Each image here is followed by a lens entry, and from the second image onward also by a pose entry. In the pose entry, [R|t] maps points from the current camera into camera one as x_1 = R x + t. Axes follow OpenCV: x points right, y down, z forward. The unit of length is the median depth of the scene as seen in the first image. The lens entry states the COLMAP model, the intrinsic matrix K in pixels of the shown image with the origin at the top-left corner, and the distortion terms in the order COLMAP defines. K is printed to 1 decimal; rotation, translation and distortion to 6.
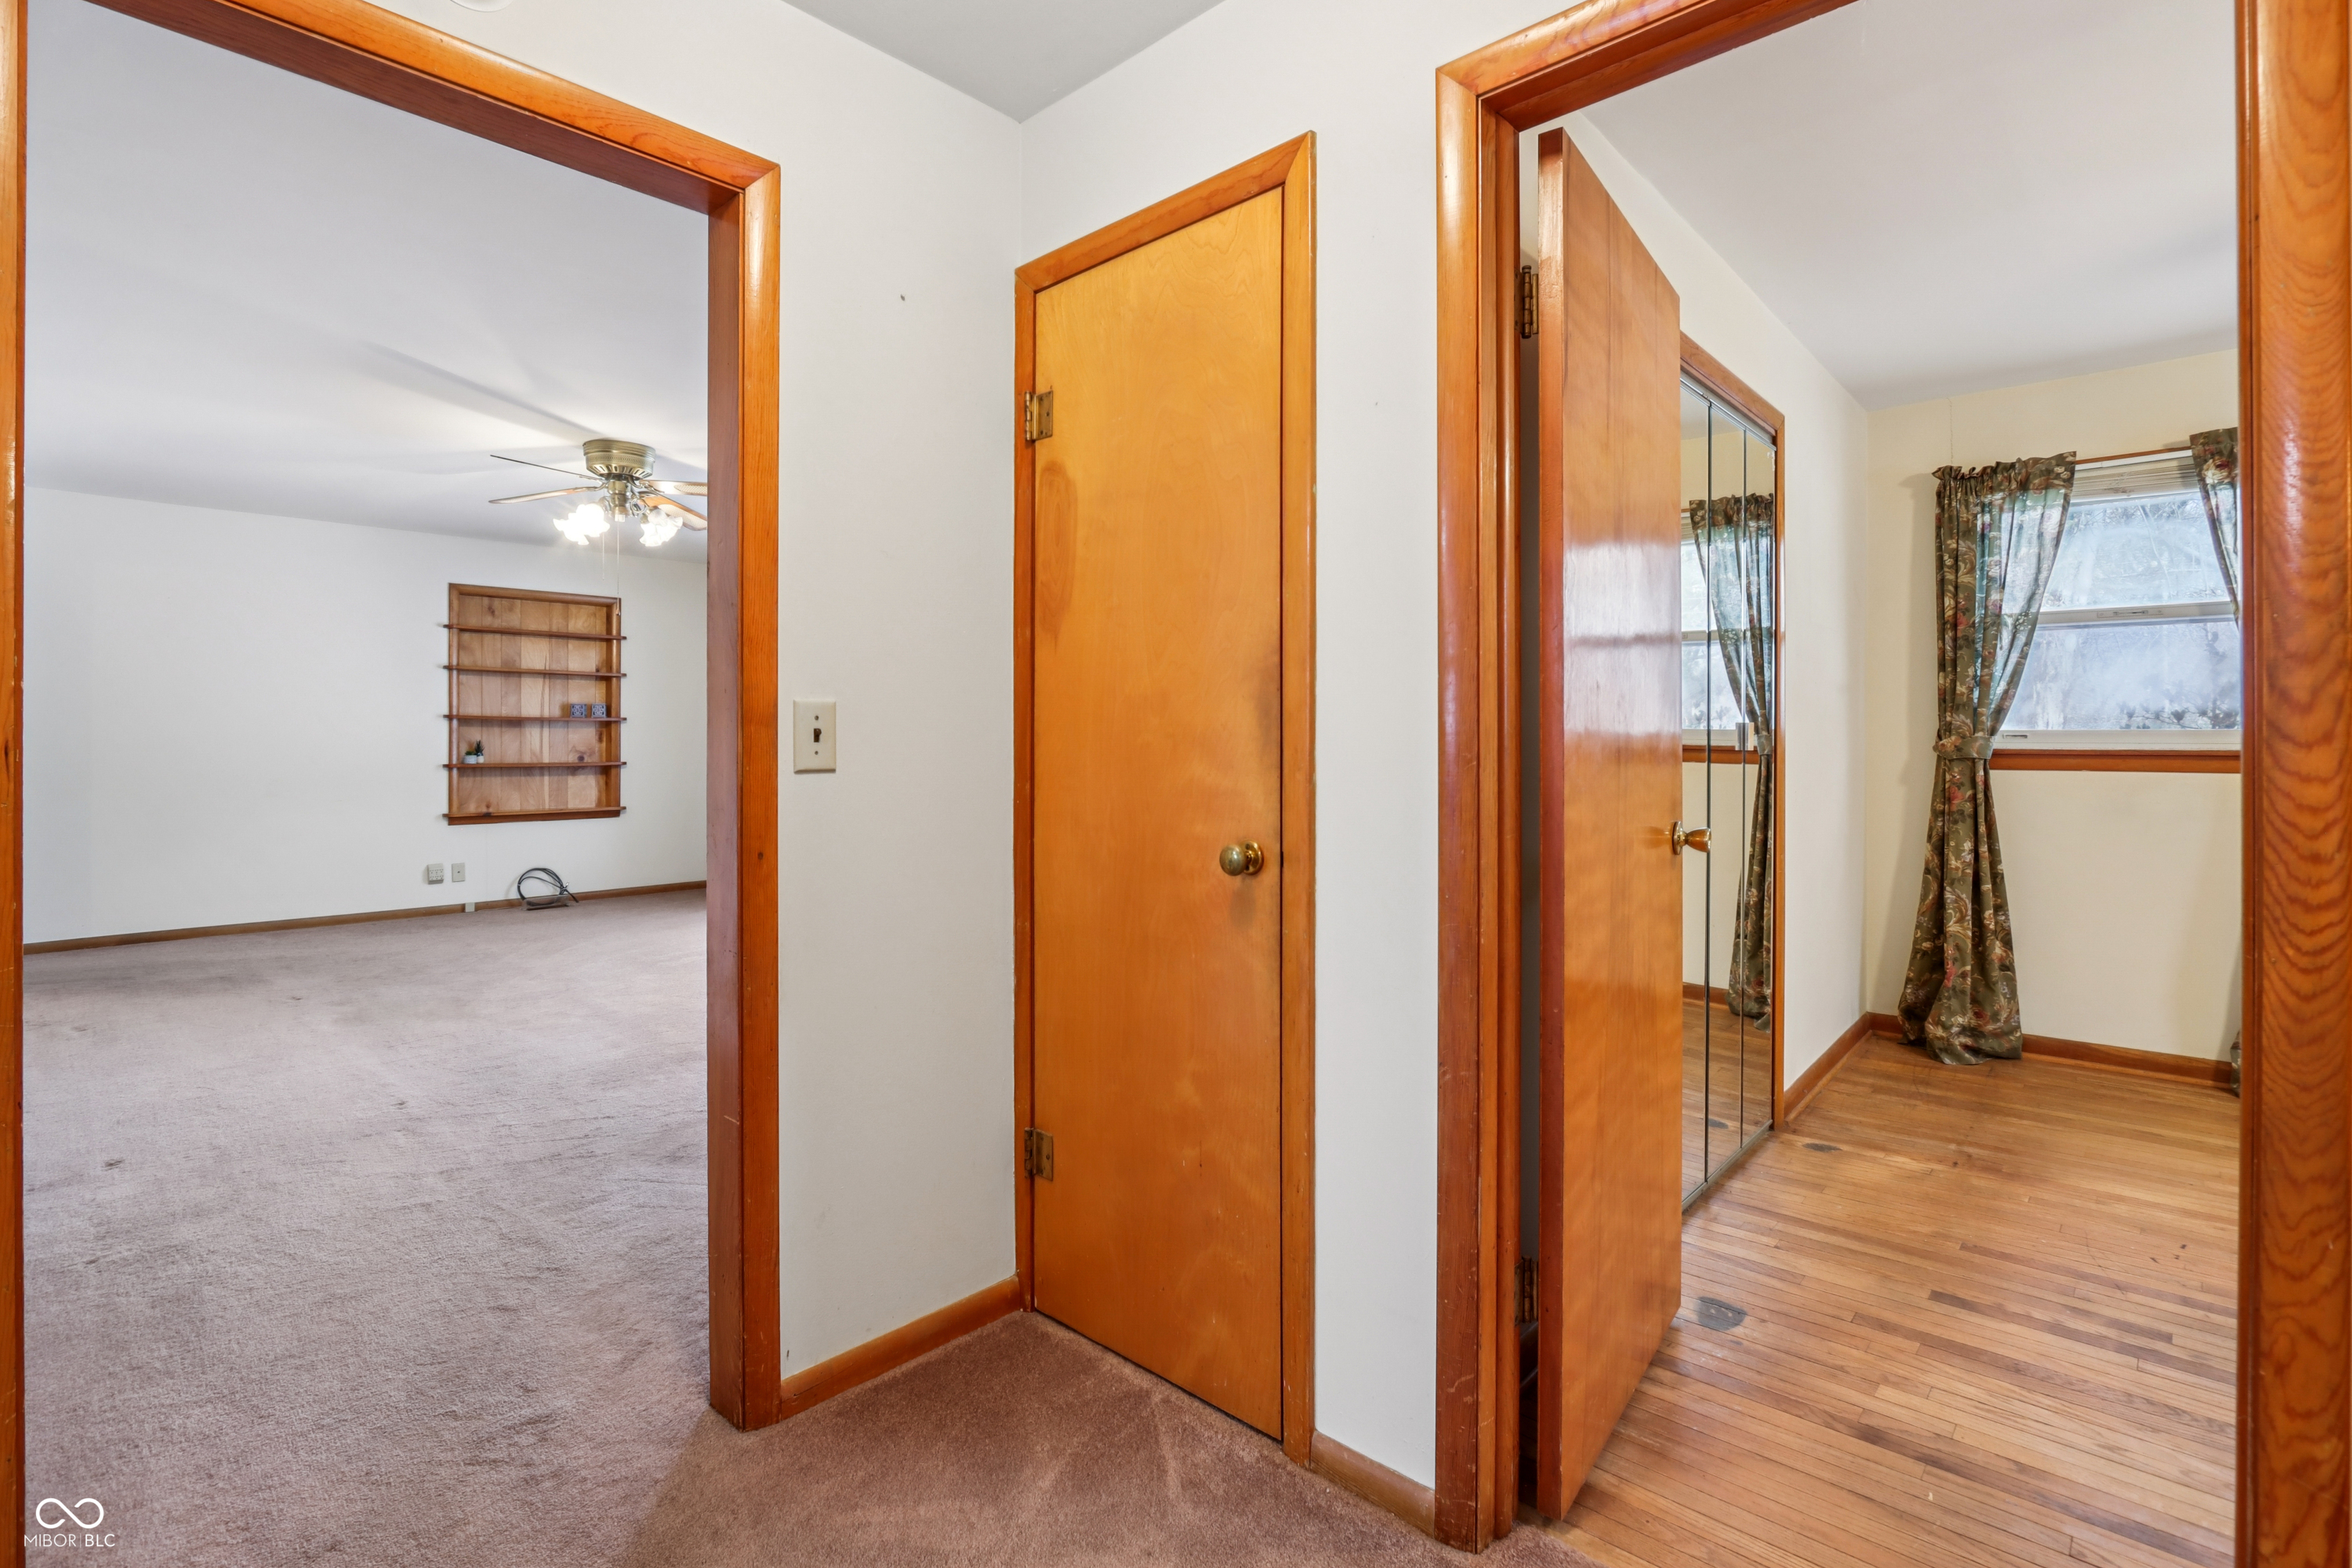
lens RADIAL K [[1101.3, 0, 1166.6], [0, 1101.3, 732.1], [0, 0, 1]] dist [-0.016184, 0.001128]
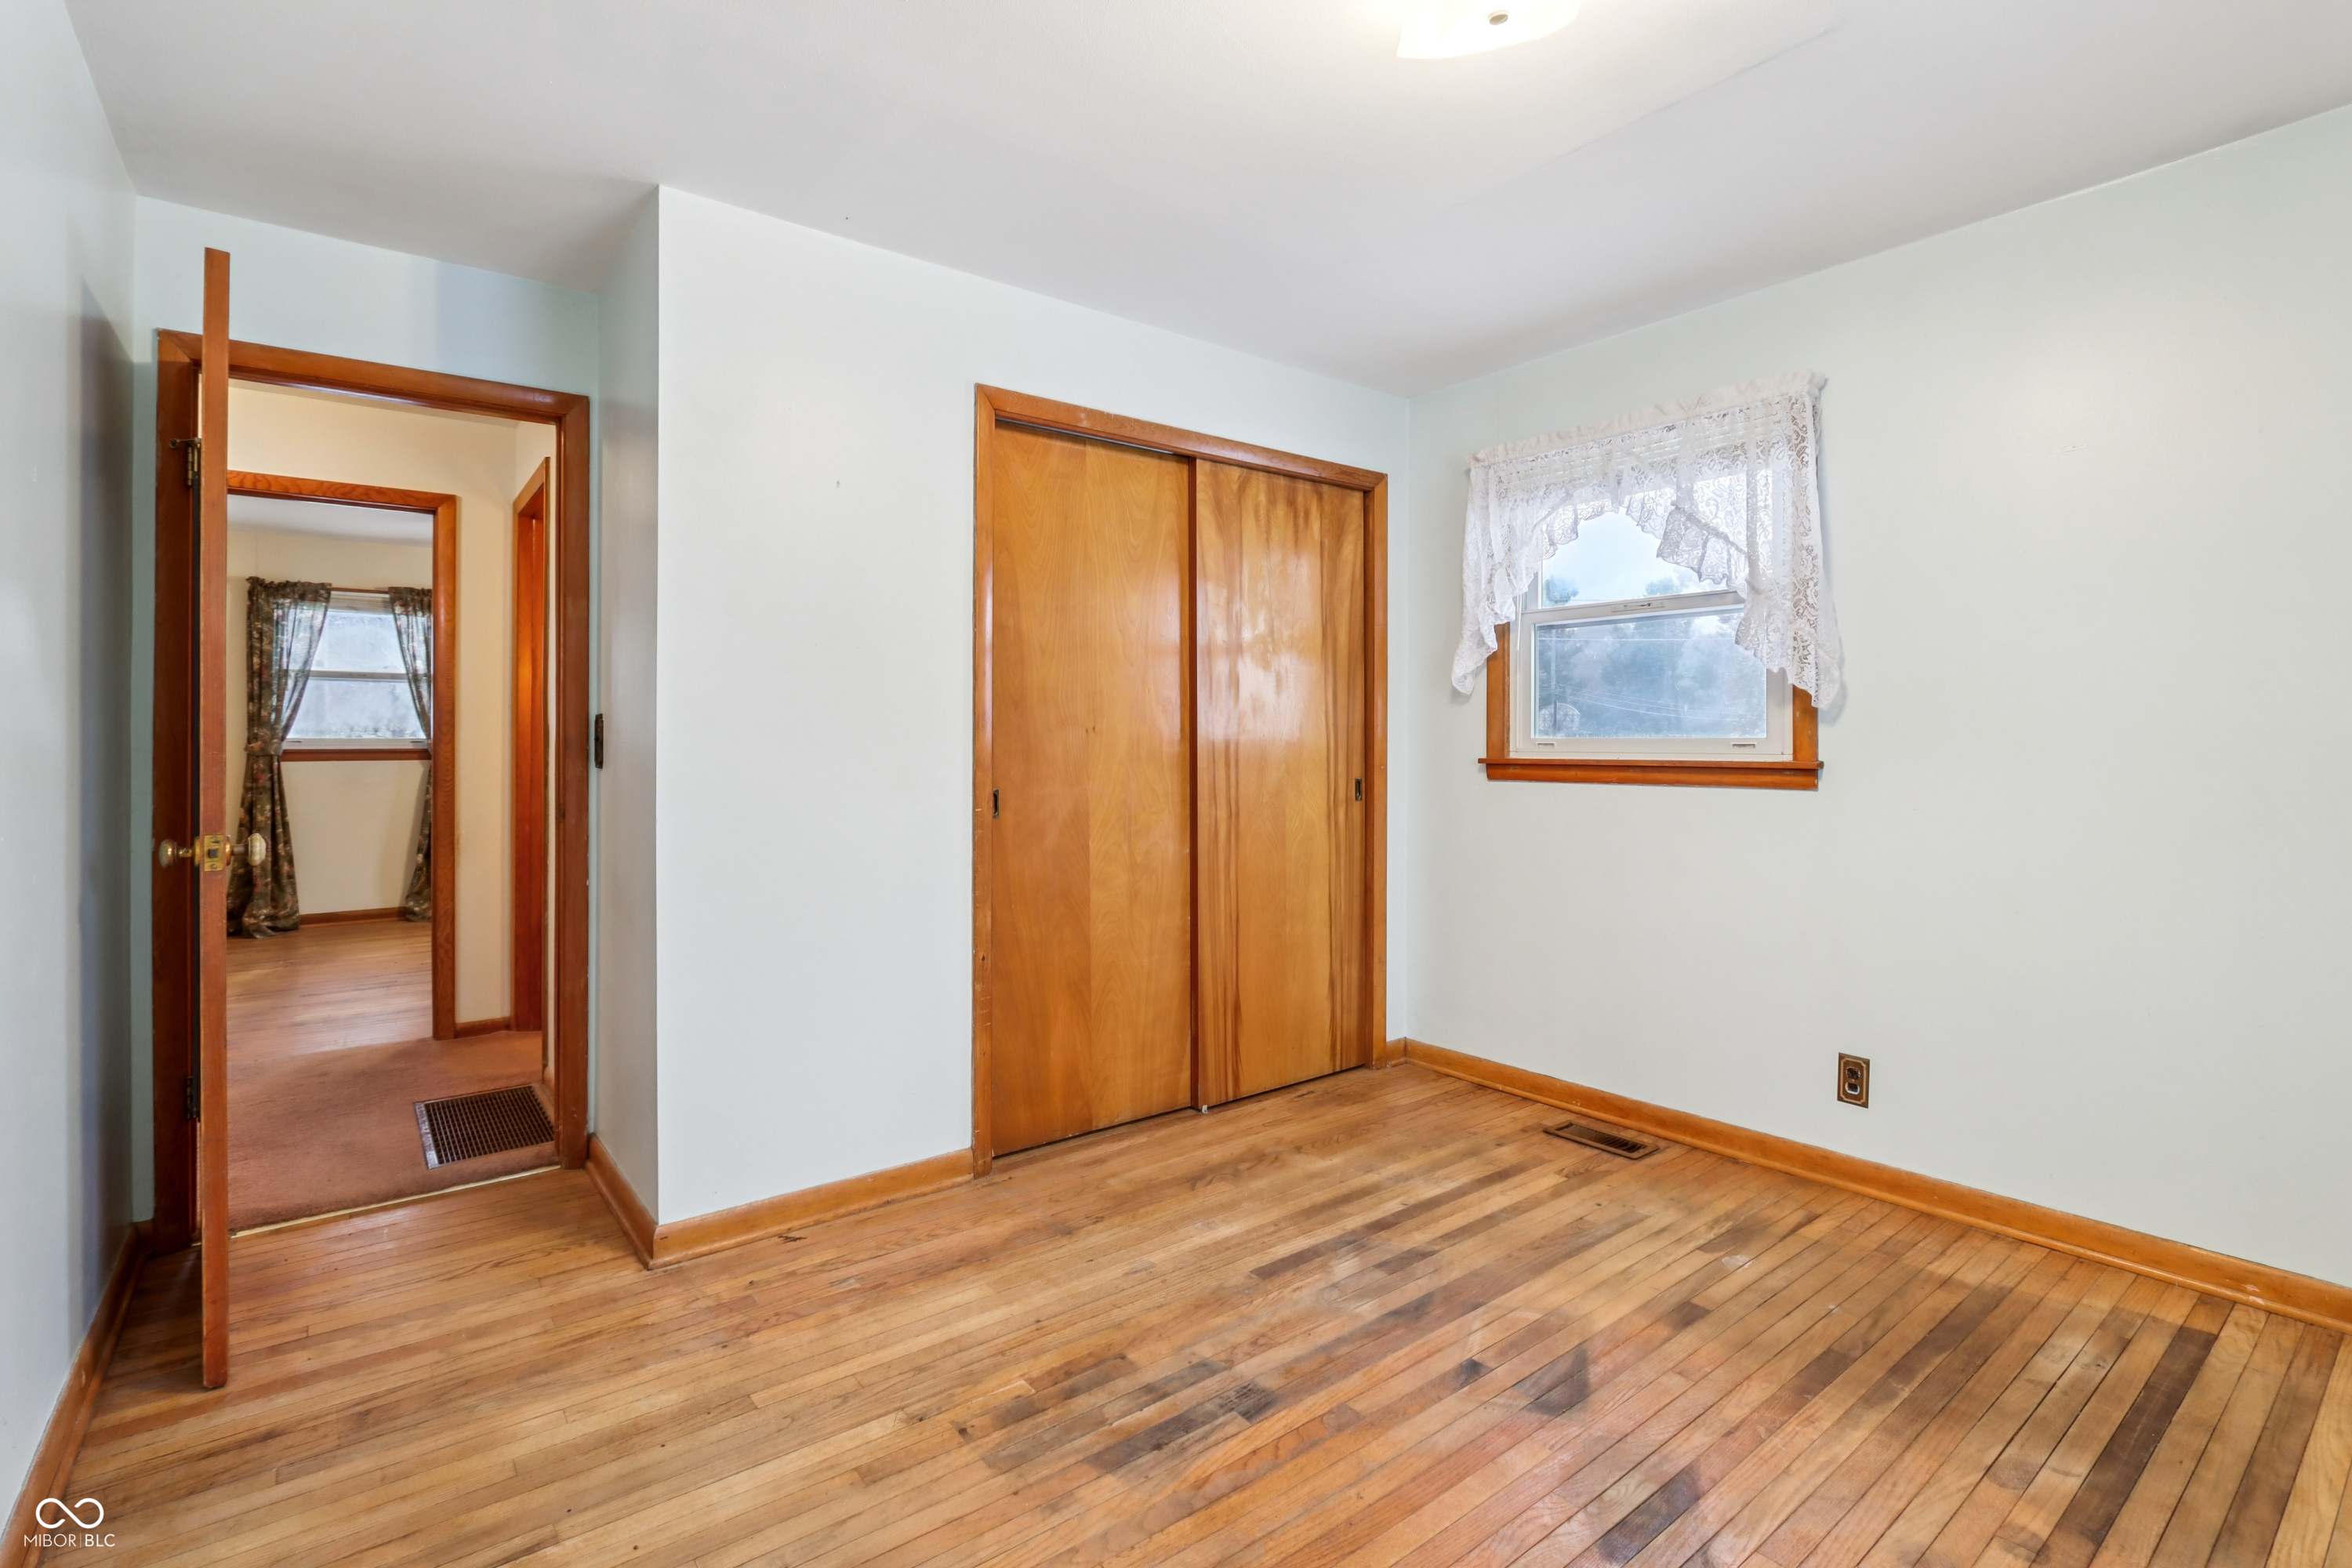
lens RADIAL K [[1101.3, 0, 1160.9], [0, 1101.3, 737.8], [0, 0, 1]] dist [-0.016184, 0.001128]
pose [[0.162180, 0.004327, 0.986752, -0.693245], [-0.001091, 0.999991, -0.004206, 0.003479], [-0.986761, -0.000395, 0.162183, -0.620956]]
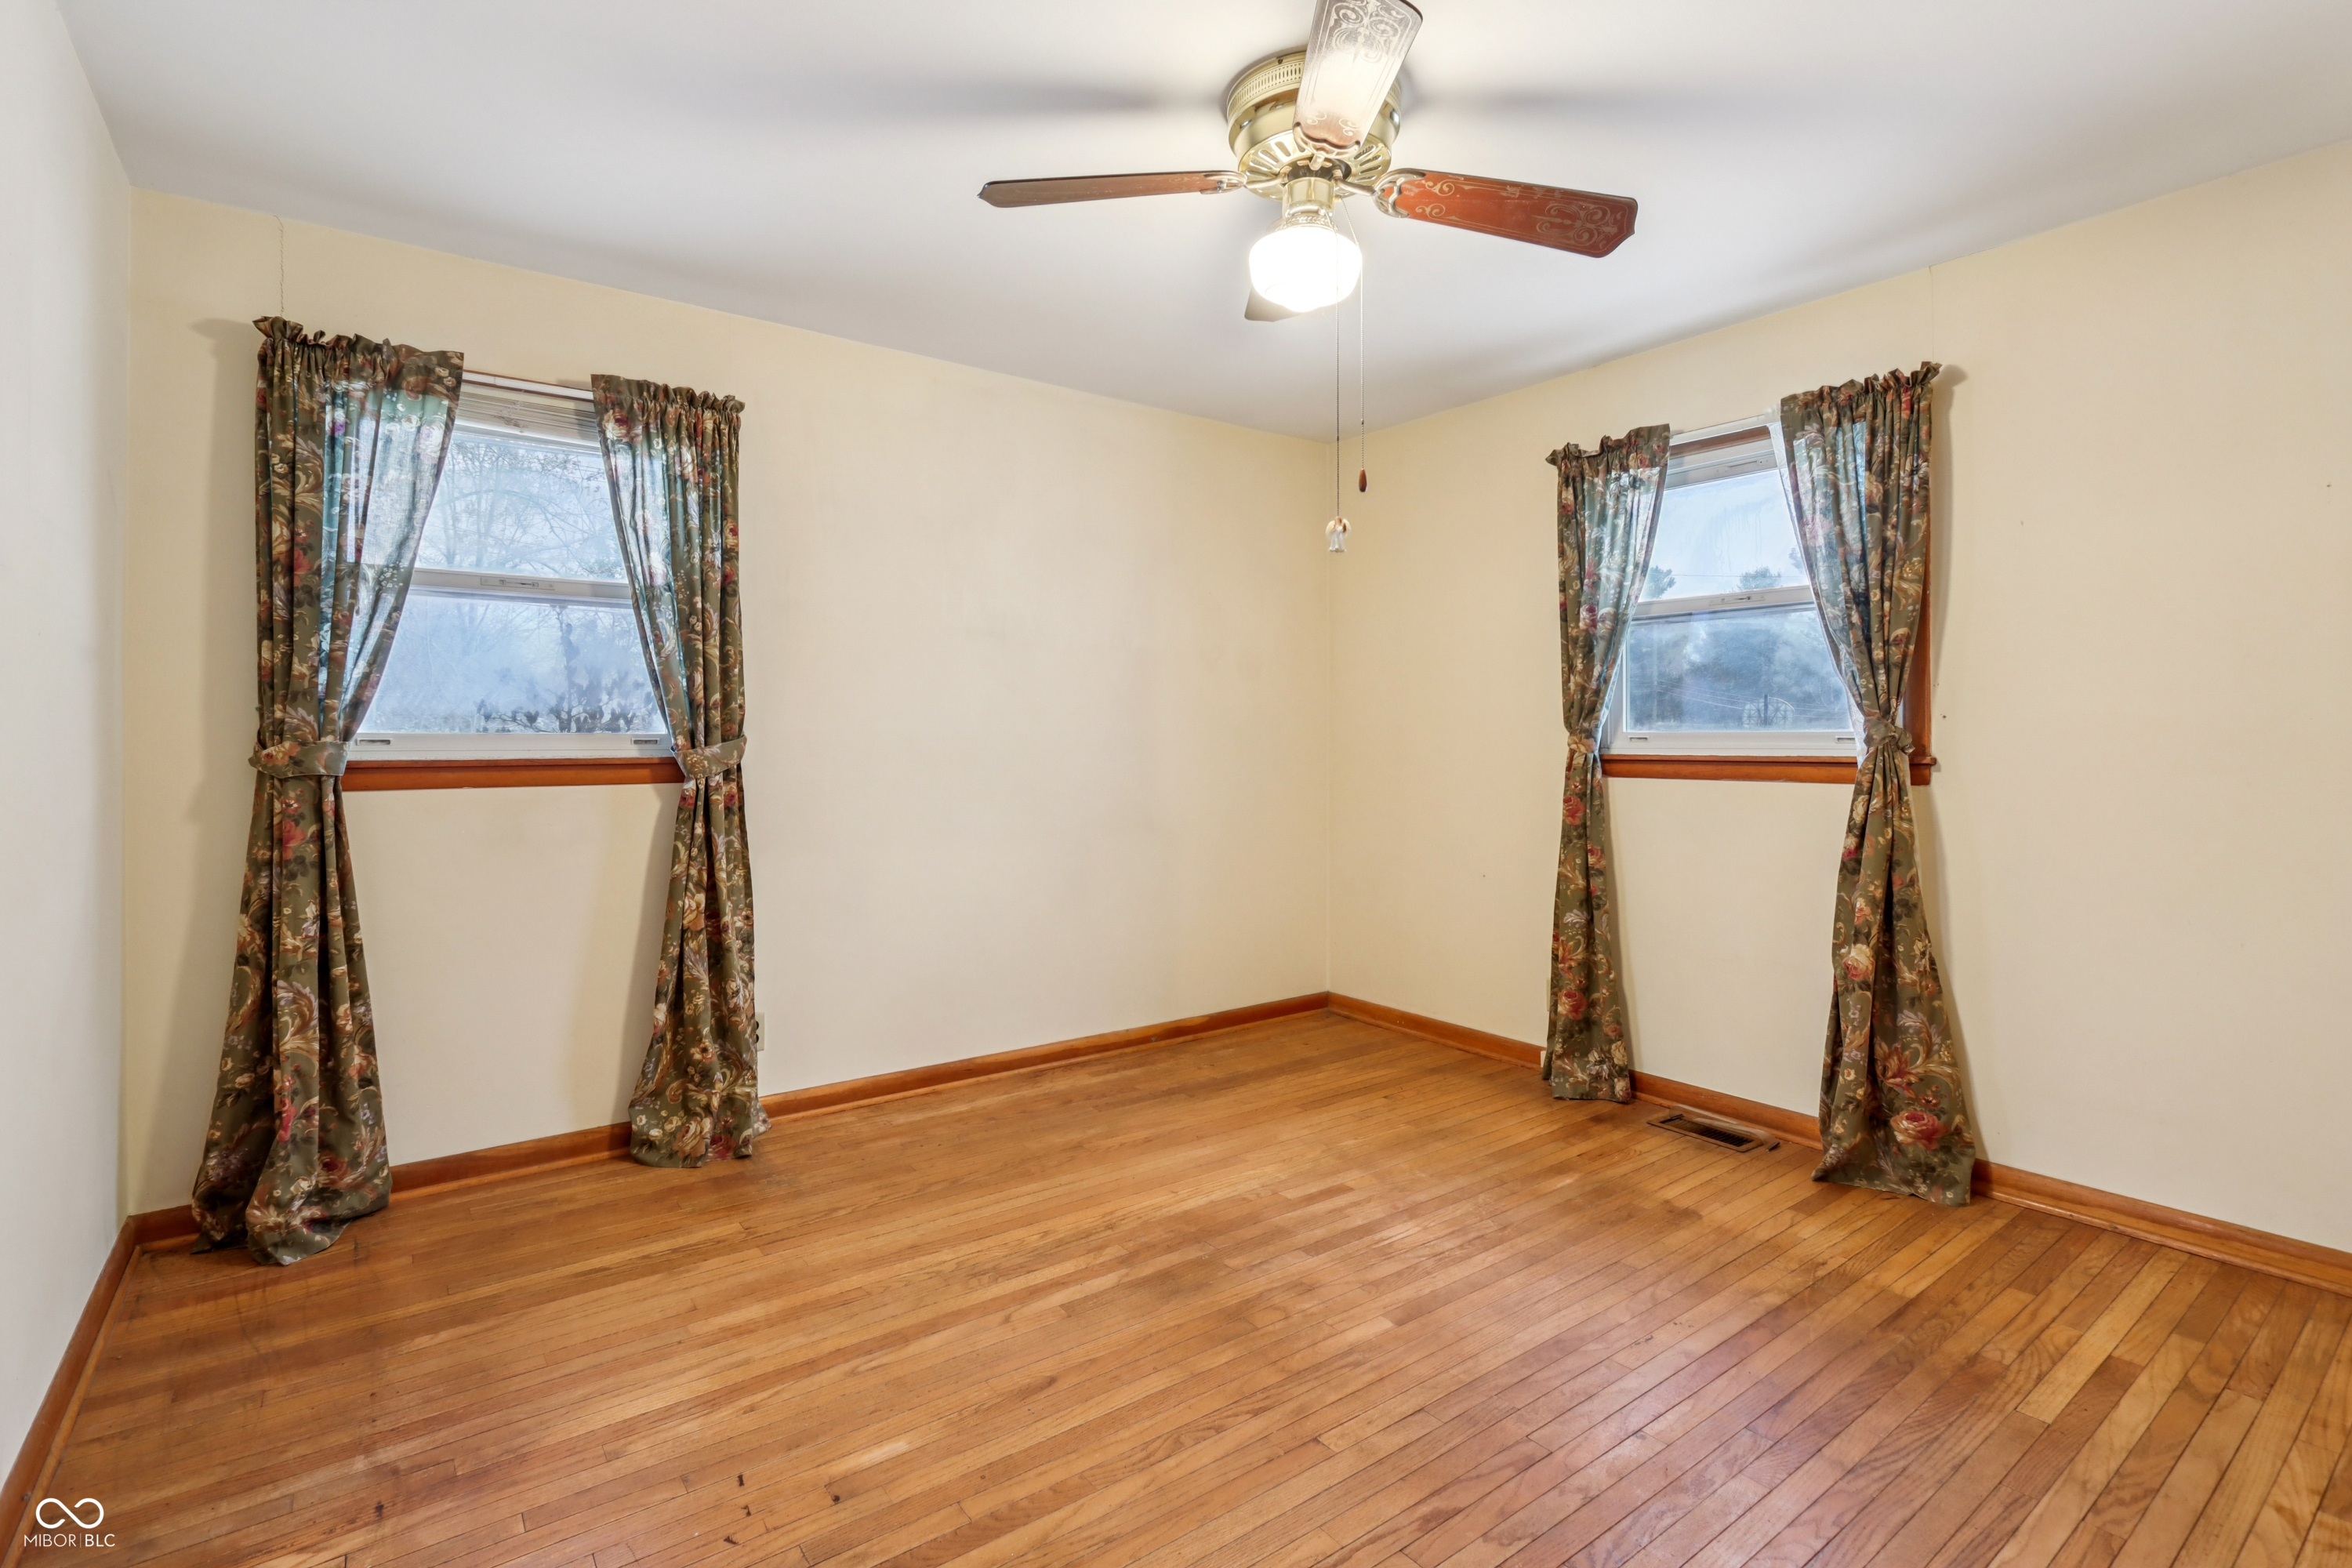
lens RADIAL K [[1101.3, 0, 1166.7], [0, 1101.3, 741.3], [0, 0, 1]] dist [-0.016184, 0.001128]
pose [[0.187708, 0.000038, 0.982225, 0.194156], [-0.001693, 0.999999, 0.000285, 0.002337], [-0.982223, -0.001716, 0.187708, 0.381084]]
